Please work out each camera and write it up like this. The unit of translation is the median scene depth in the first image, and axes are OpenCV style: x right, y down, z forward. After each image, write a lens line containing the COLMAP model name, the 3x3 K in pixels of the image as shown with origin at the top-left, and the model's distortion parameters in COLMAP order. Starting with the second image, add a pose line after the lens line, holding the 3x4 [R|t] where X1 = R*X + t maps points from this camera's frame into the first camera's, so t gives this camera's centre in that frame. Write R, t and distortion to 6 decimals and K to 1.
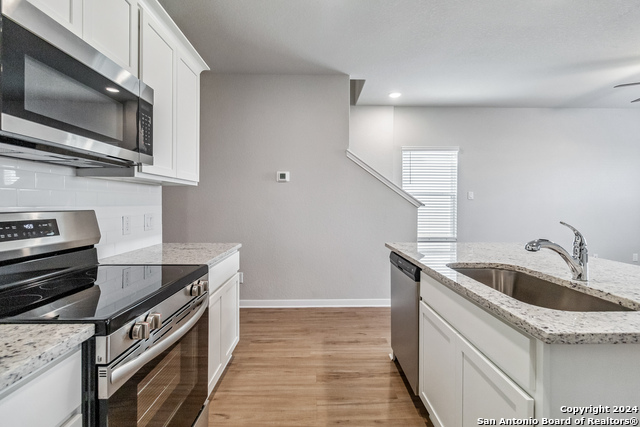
lens RADIAL K [[305.5, 0, 325.1], [0, 305.5, 204.9], [0, 0, 1]] dist [0.000891, 0.001388]
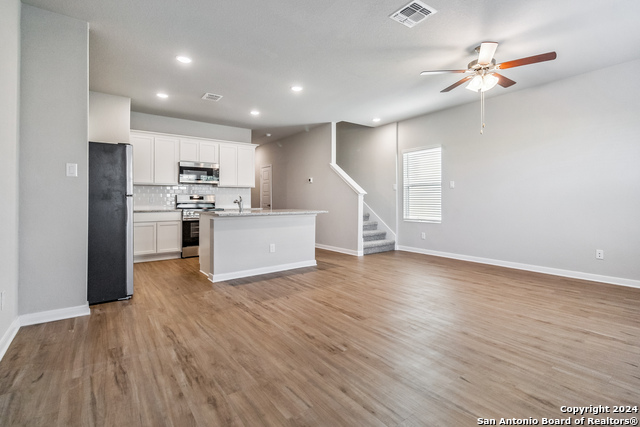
lens RADIAL K [[305.5, 0, 325.1], [0, 305.5, 204.9], [0, 0, 1]] dist [0.000891, 0.001388]
pose [[0.569641, 0.012427, -0.821800, 3.179076], [-0.001592, 0.999900, 0.014017, 0.085062], [0.821892, -0.006677, 0.569604, -0.136766]]
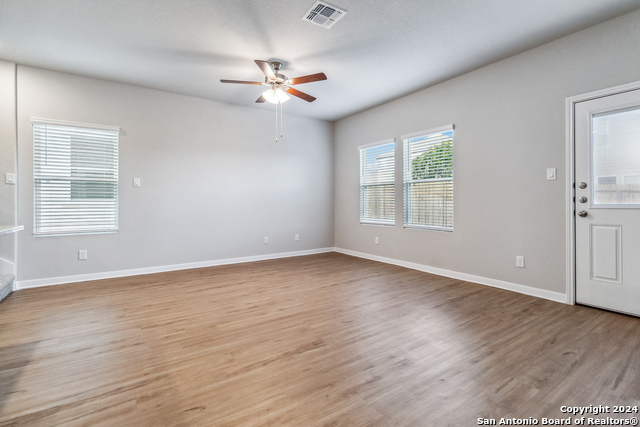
lens RADIAL K [[305.5, 0, 325.1], [0, 305.5, 204.9], [0, 0, 1]] dist [0.000891, 0.001388]
pose [[0.844969, -0.007873, 0.534757, 1.279222], [0.007501, 0.999968, 0.002870, 0.104546], [-0.534762, 0.001586, 0.845001, -0.201336]]
